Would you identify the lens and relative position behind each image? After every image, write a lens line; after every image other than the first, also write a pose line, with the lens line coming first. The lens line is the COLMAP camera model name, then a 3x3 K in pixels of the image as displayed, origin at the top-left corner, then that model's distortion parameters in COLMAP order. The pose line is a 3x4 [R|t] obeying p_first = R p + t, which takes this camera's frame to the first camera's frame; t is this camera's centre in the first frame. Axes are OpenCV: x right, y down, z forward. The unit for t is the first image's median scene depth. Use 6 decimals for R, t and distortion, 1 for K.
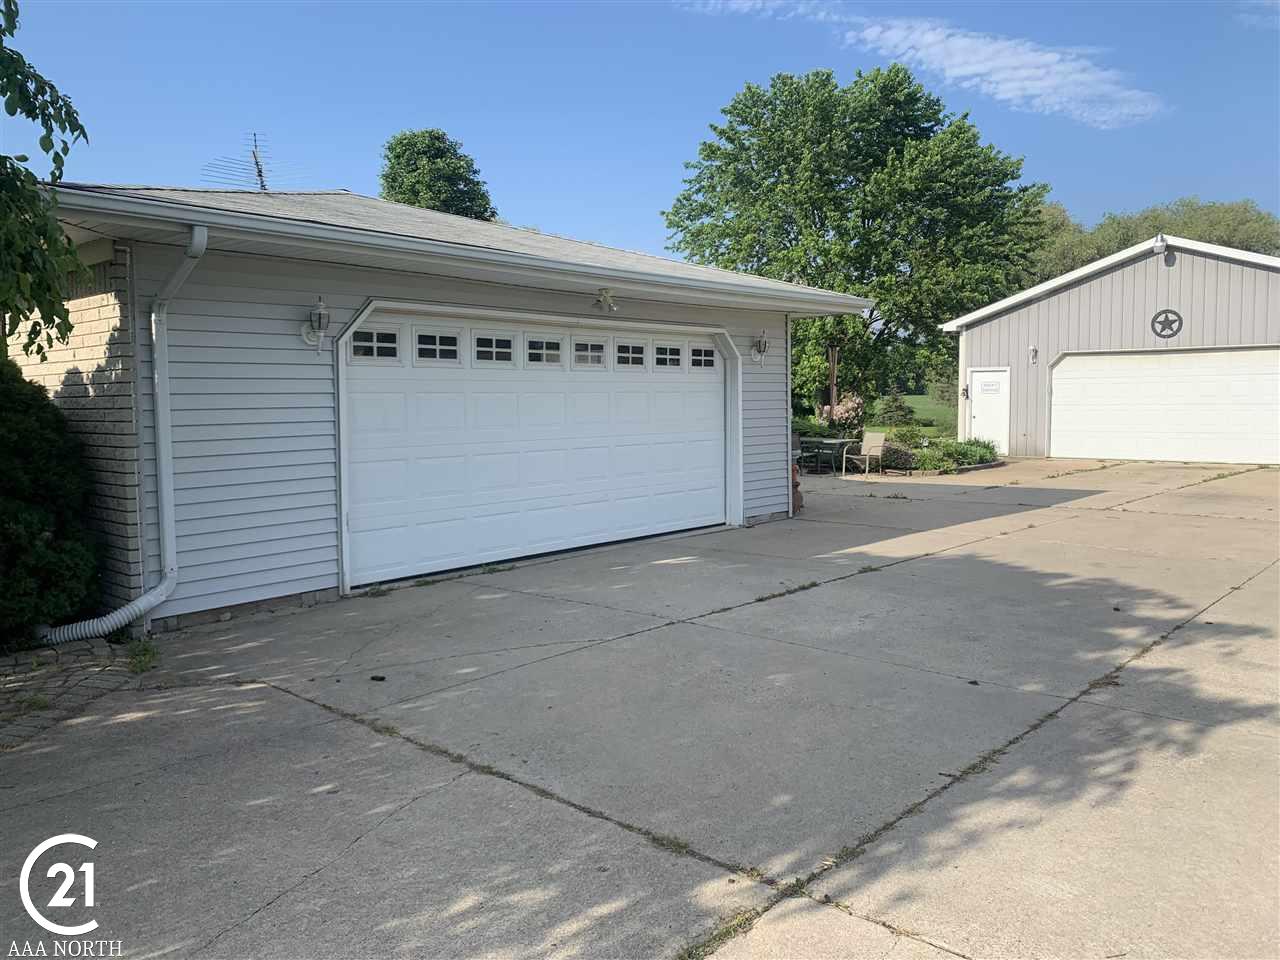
lens RADIAL K [[958.3, 0, 640.0], [0, 958.3, 480.0], [0, 0, 1]] dist [0.053457, -0.092247]
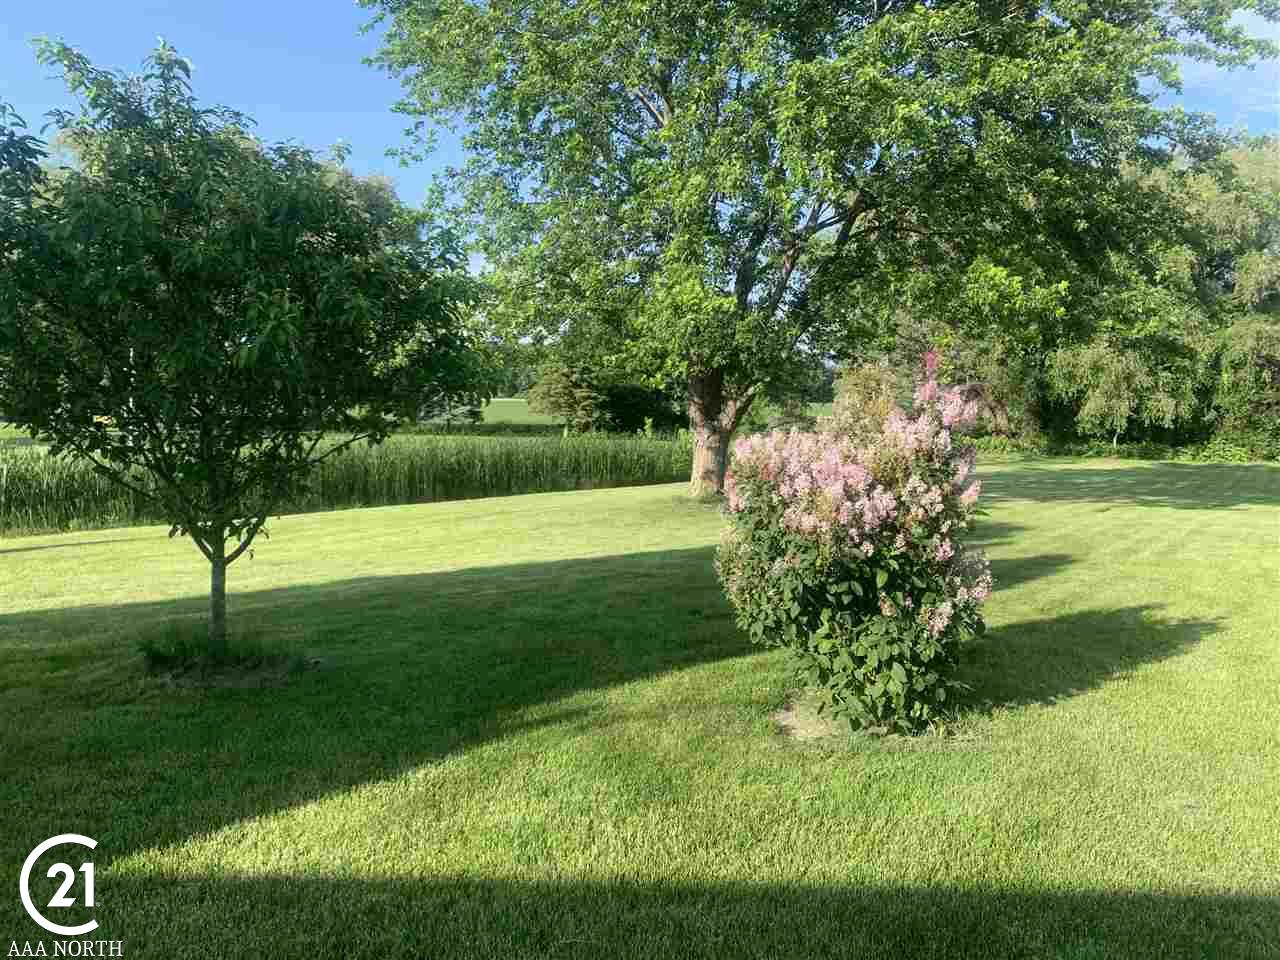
lens RADIAL K [[958.3, 0, 640.0], [0, 958.3, 480.0], [0, 0, 1]] dist [0.053457, -0.092247]
pose [[0.991596, 0.010996, 0.128902, 0.138899], [-0.010765, 0.999939, -0.002484, -0.061655], [-0.128922, 0.001075, 0.991654, 0.750106]]
